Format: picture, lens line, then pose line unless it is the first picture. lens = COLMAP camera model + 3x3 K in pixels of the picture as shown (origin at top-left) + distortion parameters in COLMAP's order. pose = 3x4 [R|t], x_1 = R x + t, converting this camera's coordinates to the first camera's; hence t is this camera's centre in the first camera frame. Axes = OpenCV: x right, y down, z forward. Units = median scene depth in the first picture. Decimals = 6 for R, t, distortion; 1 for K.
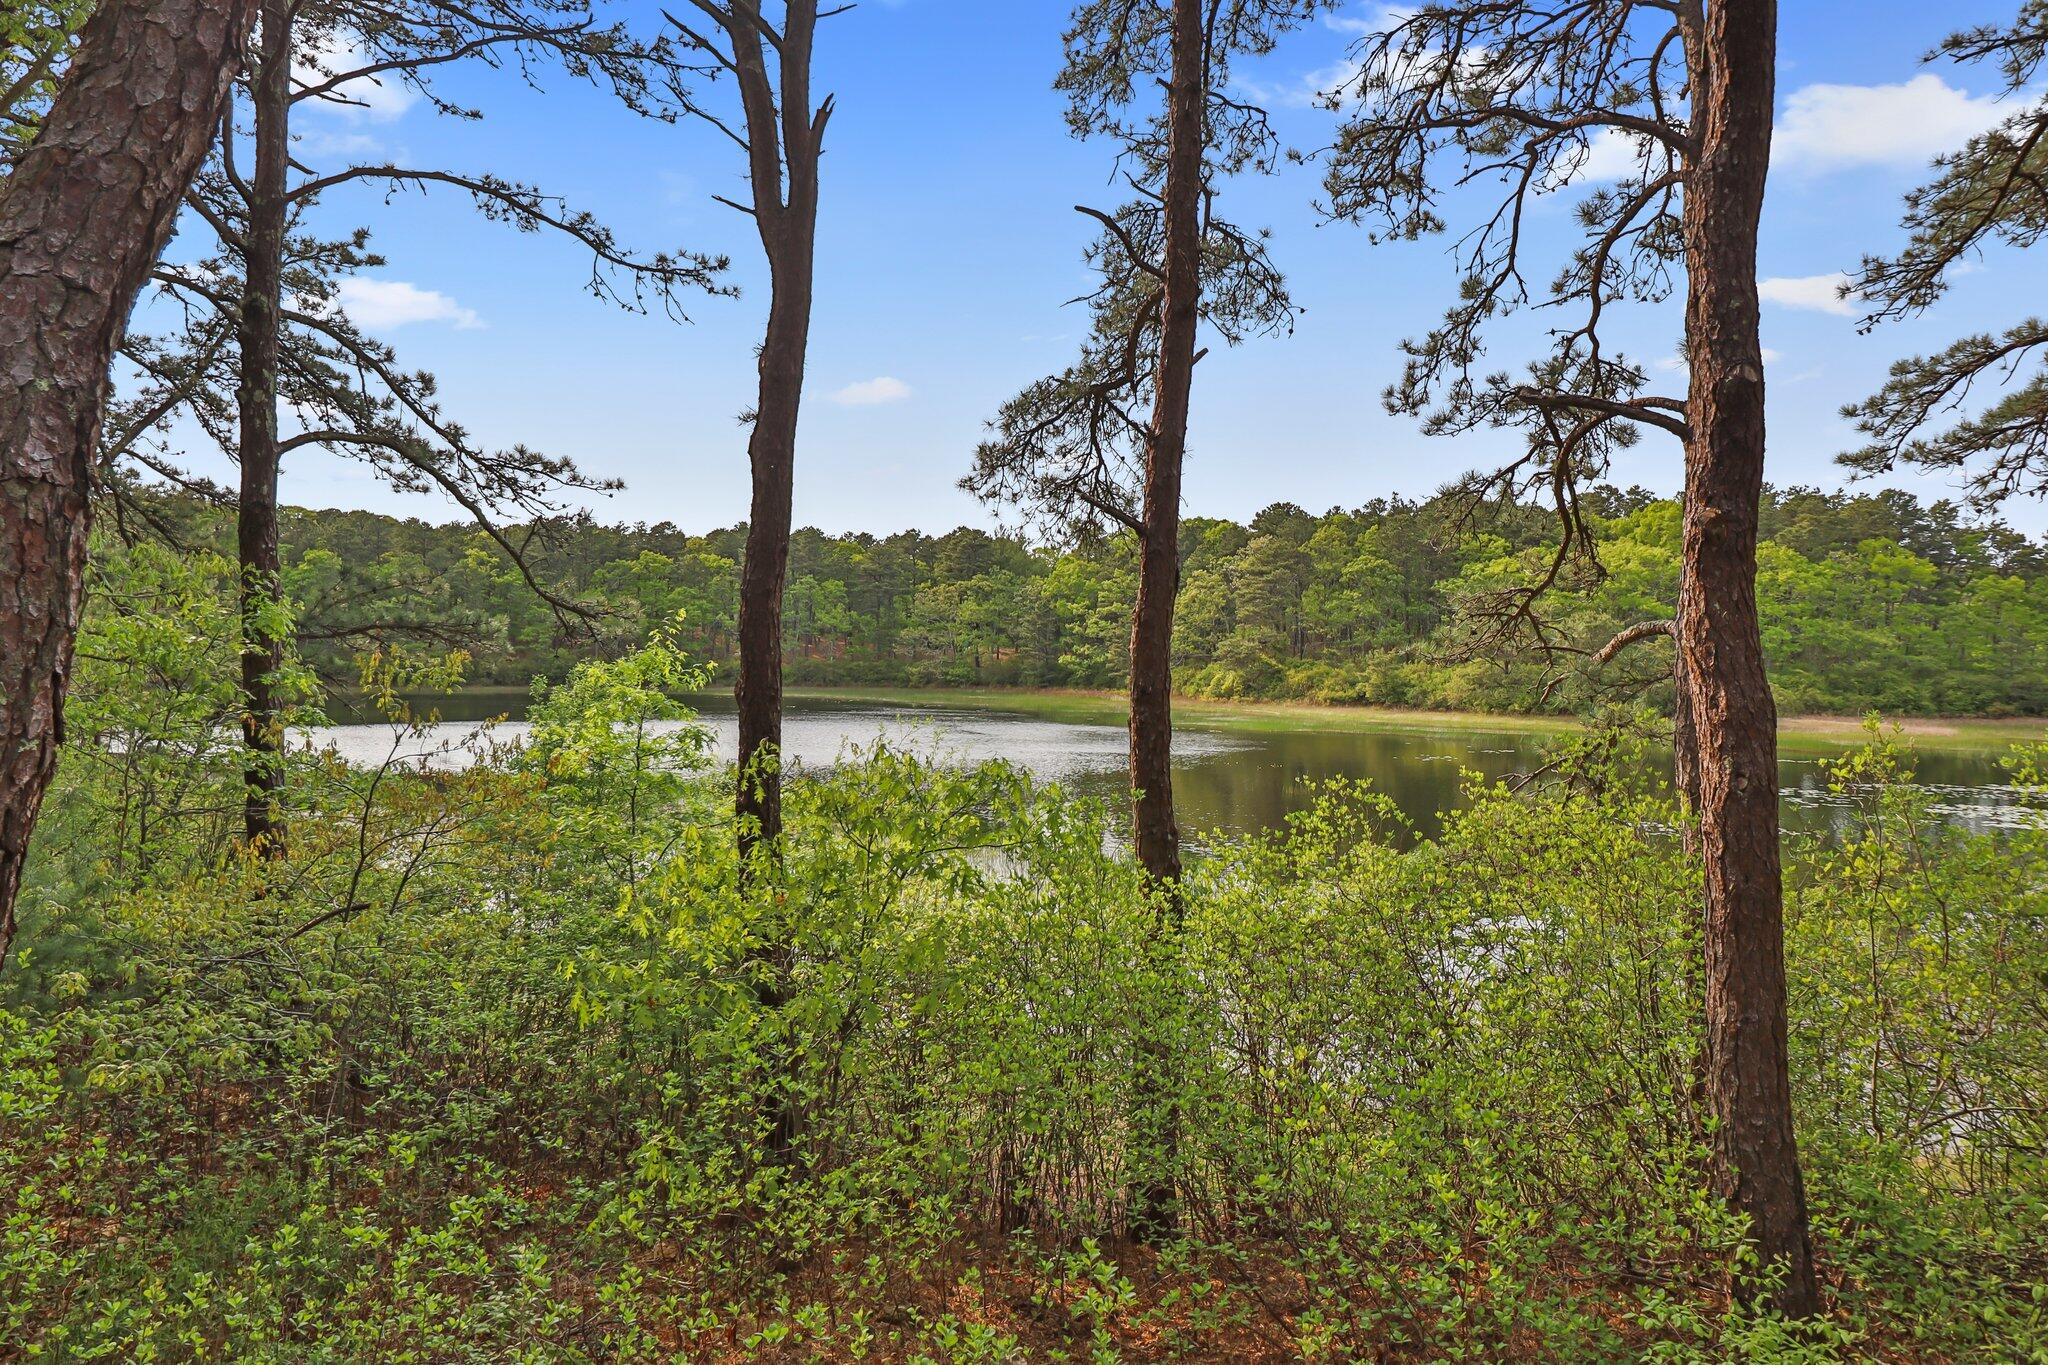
lens RADIAL K [[1425.1, 0, 975.8], [0, 1425.1, 605.5], [0, 0, 1]] dist [-0.044106, 0.028946]
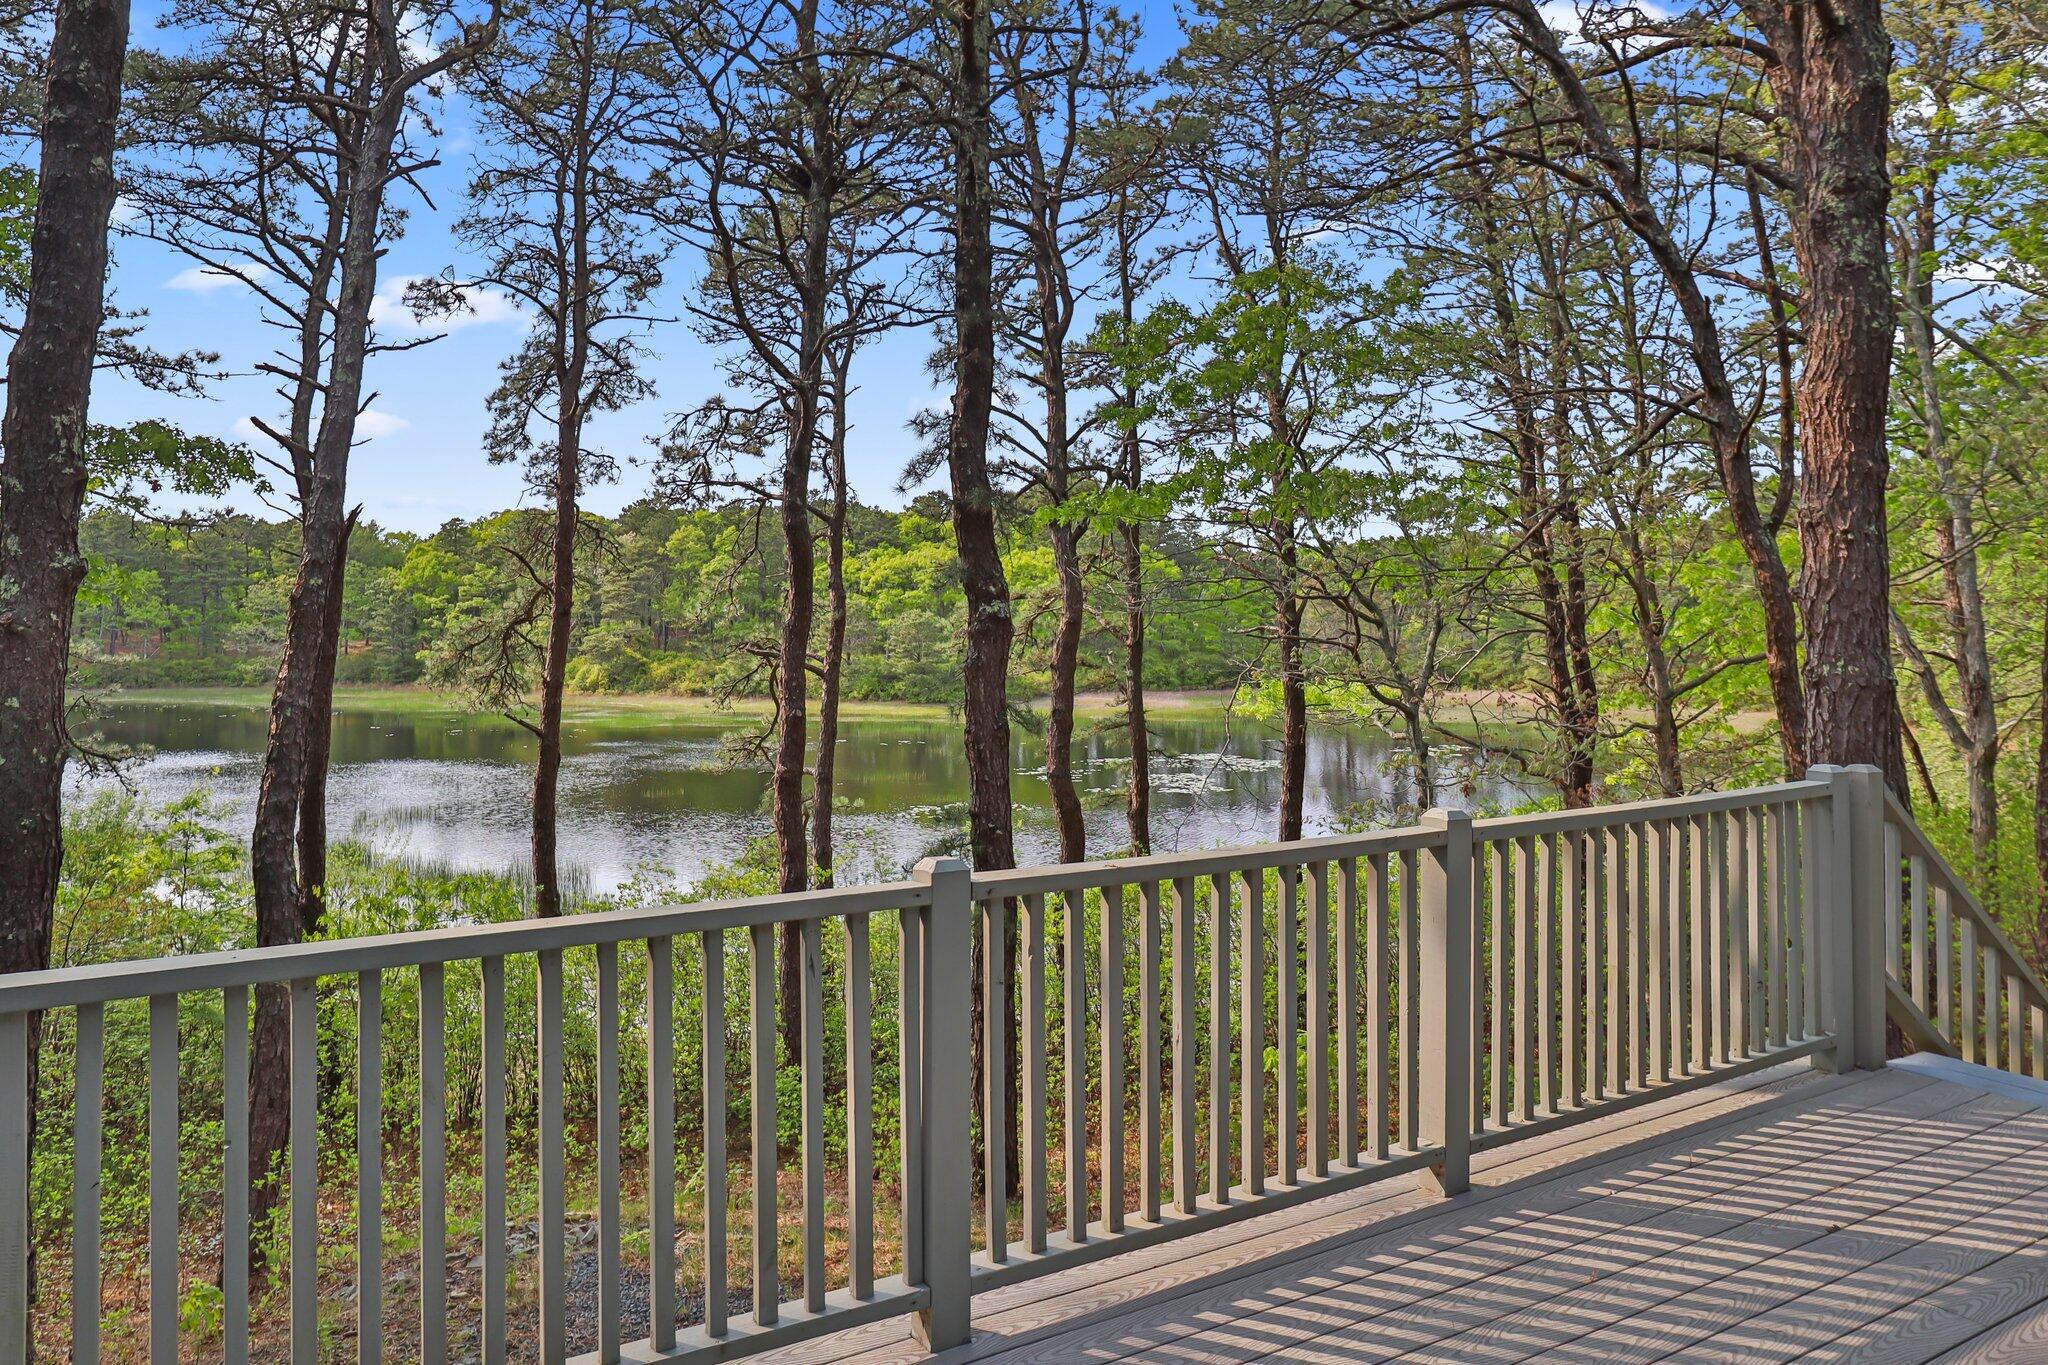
lens RADIAL K [[1434.7, 0, 1030.2], [0, 1434.7, 570.1], [0, 0, 1]] dist [-0.021511, -0.000798]
pose [[0.891166, 0.006859, 0.453626, -0.123216], [-0.005416, 0.999975, -0.004481, -0.201394], [-0.453646, 0.001536, 0.891181, -0.728117]]
